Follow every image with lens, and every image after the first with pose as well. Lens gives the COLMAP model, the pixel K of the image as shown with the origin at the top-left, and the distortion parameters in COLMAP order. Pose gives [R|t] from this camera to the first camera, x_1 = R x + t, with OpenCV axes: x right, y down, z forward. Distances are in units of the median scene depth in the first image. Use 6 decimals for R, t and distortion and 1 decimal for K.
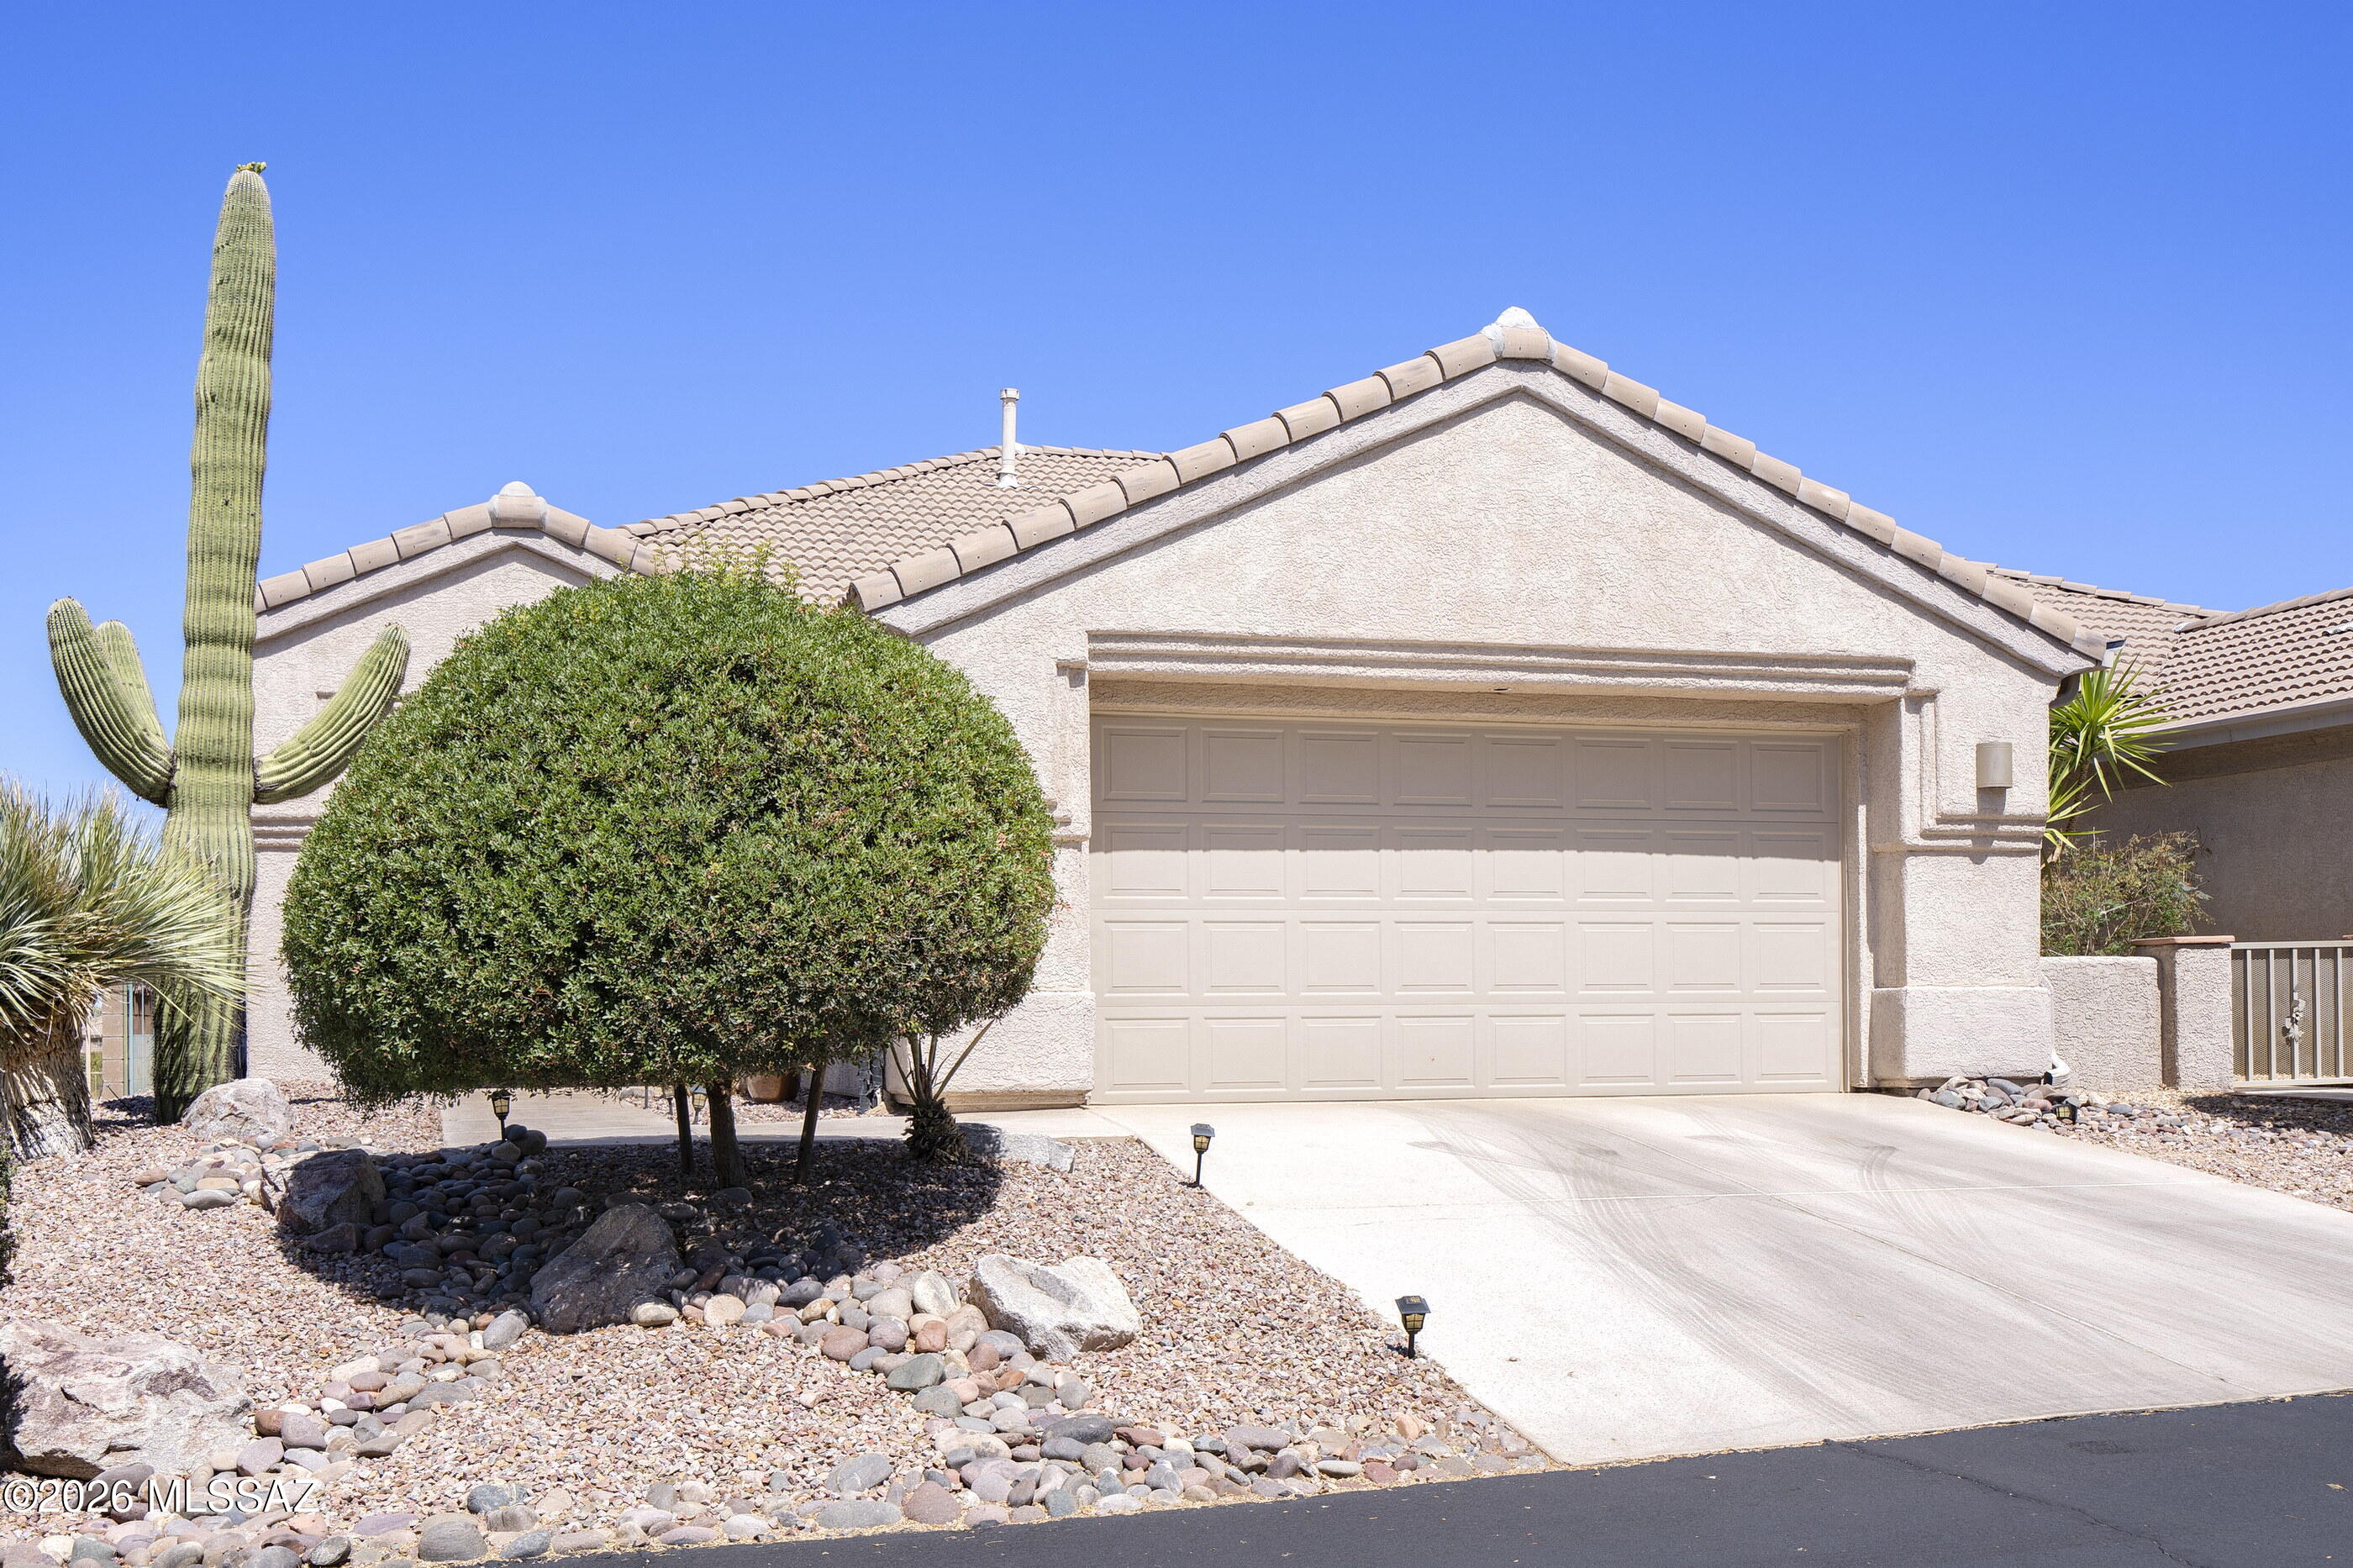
lens RADIAL K [[2393.5, 0, 1176.5], [0, 2393.5, 784.0], [0, 0, 1]] dist [0.045194, -0.003567]
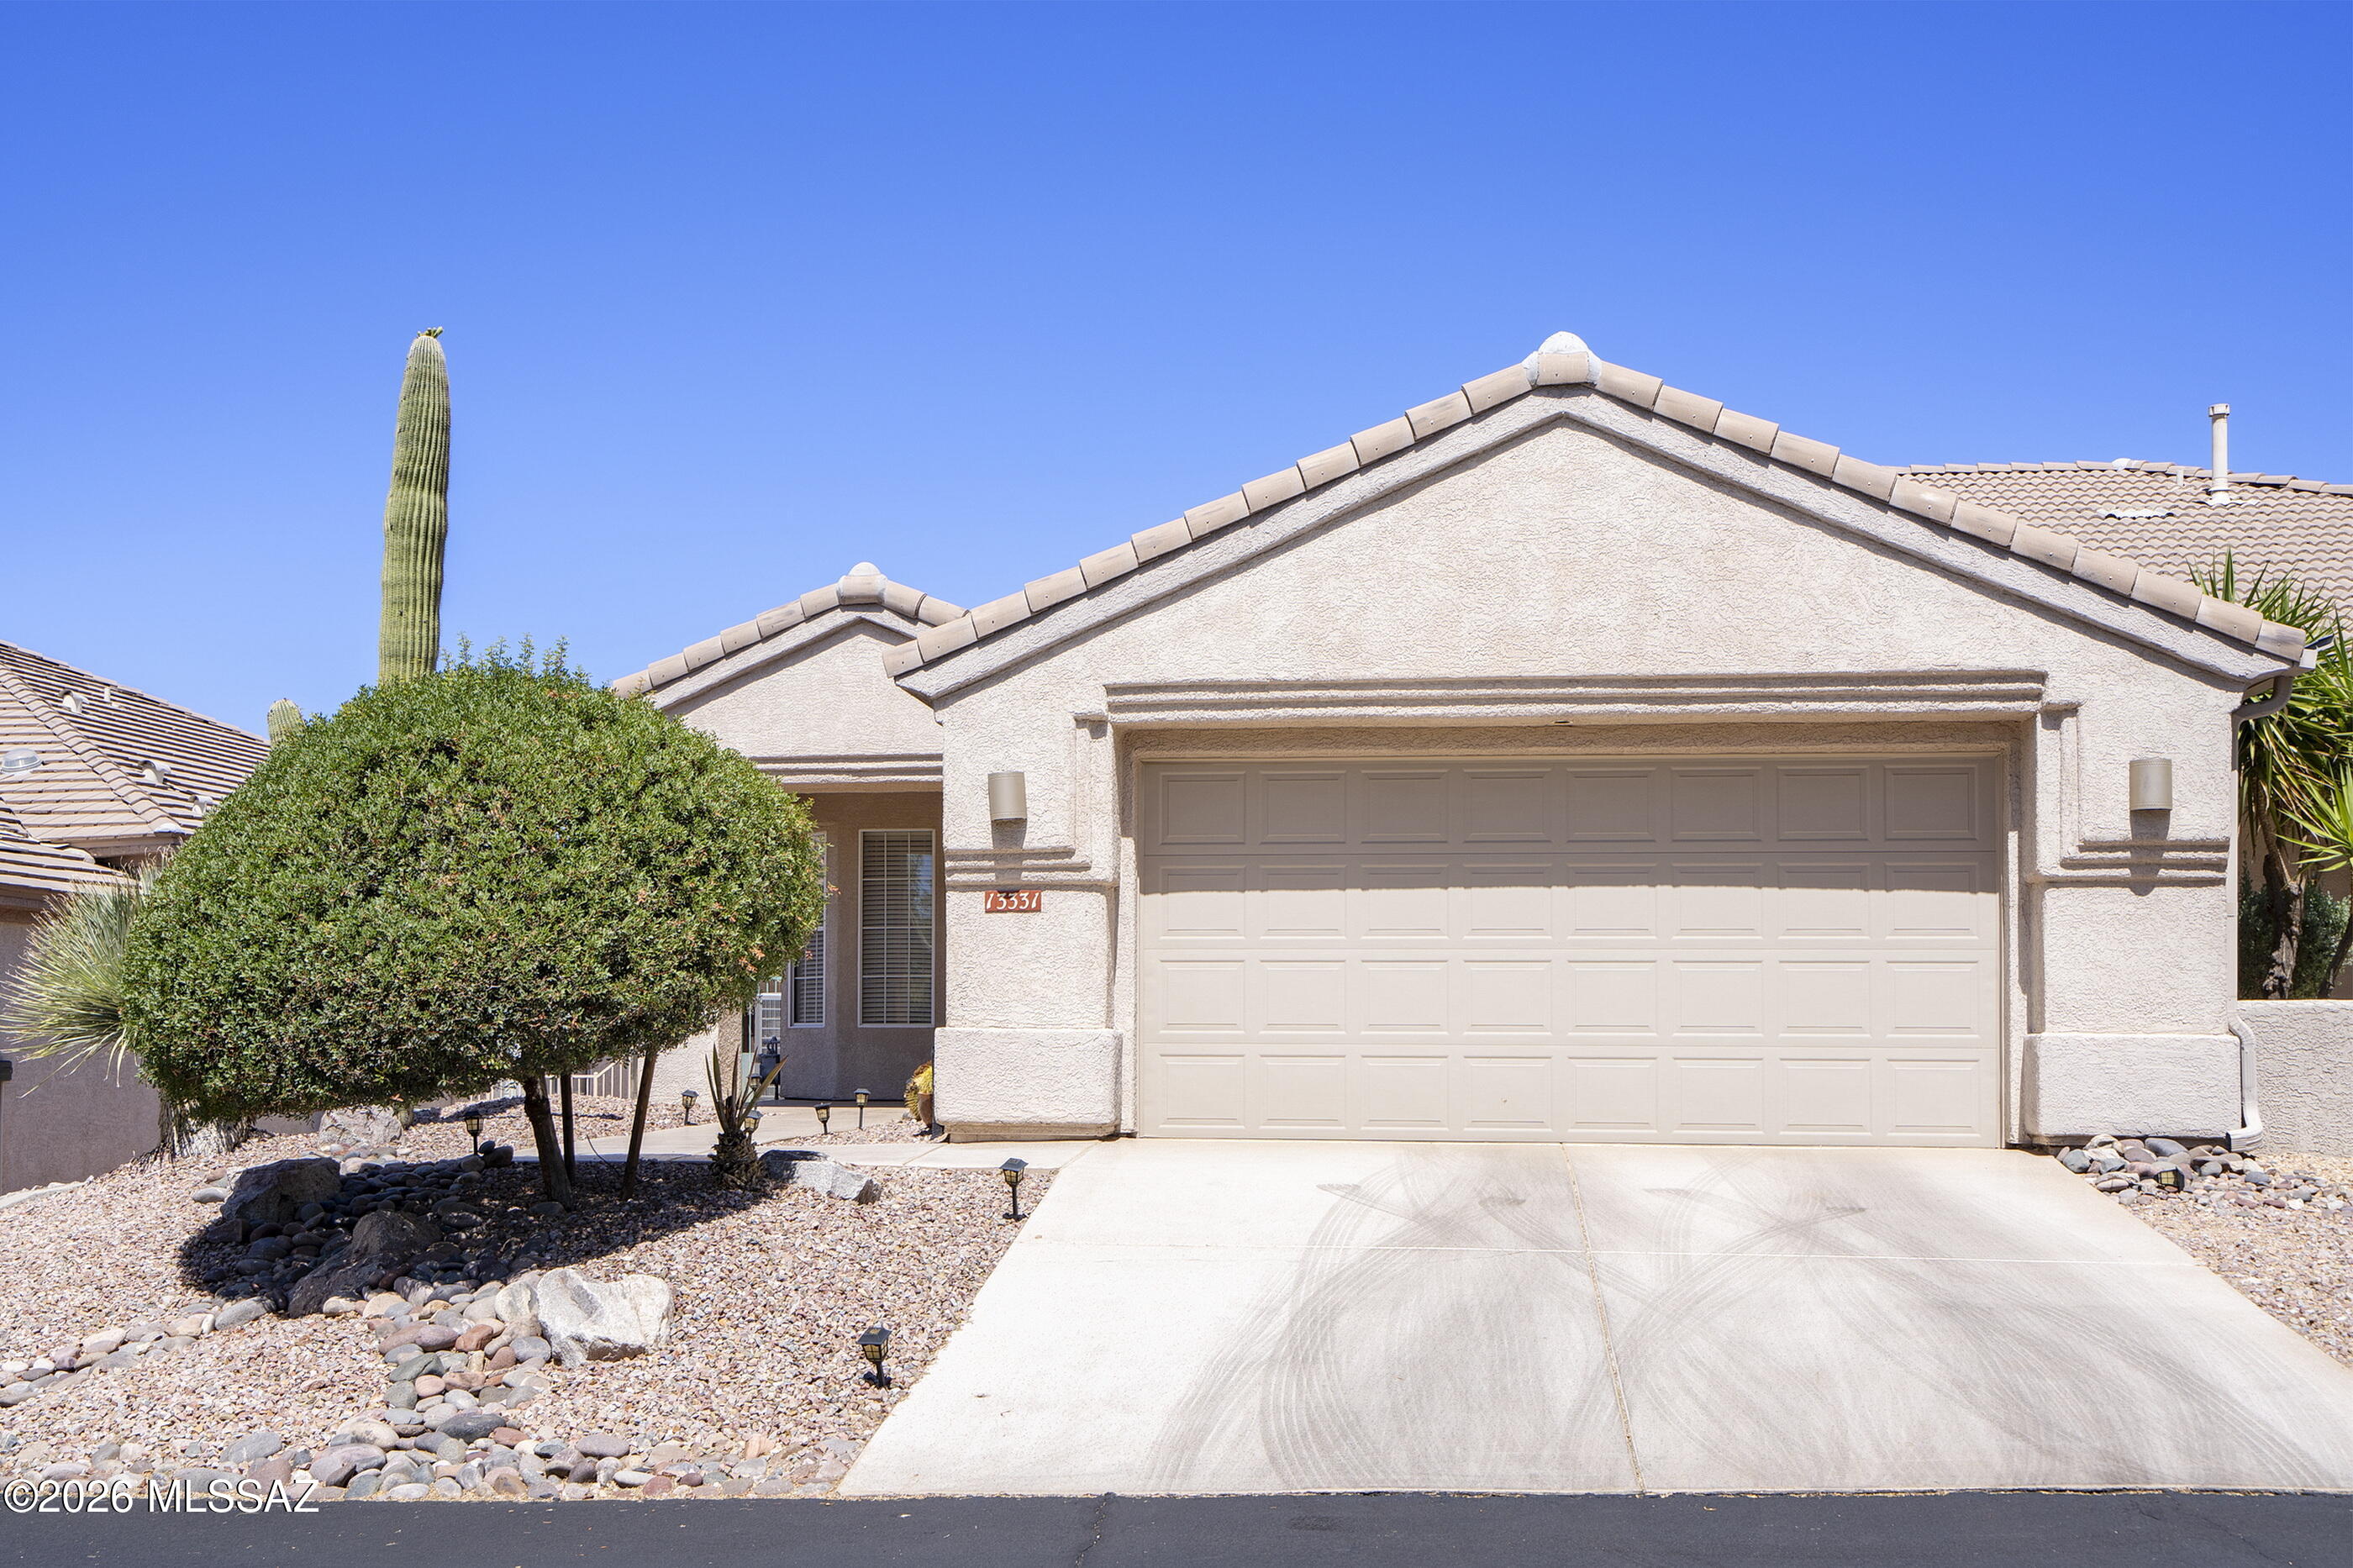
lens RADIAL K [[2386.5, 0, 1176.7], [0, 2386.5, 744.4], [0, 0, 1]] dist [0.046873, -0.005038]
pose [[0.922845, -0.034684, -0.383606, 0.361342], [0.024612, 0.999212, -0.031134, -0.003983], [0.384384, 0.019291, 0.922972, 0.040753]]
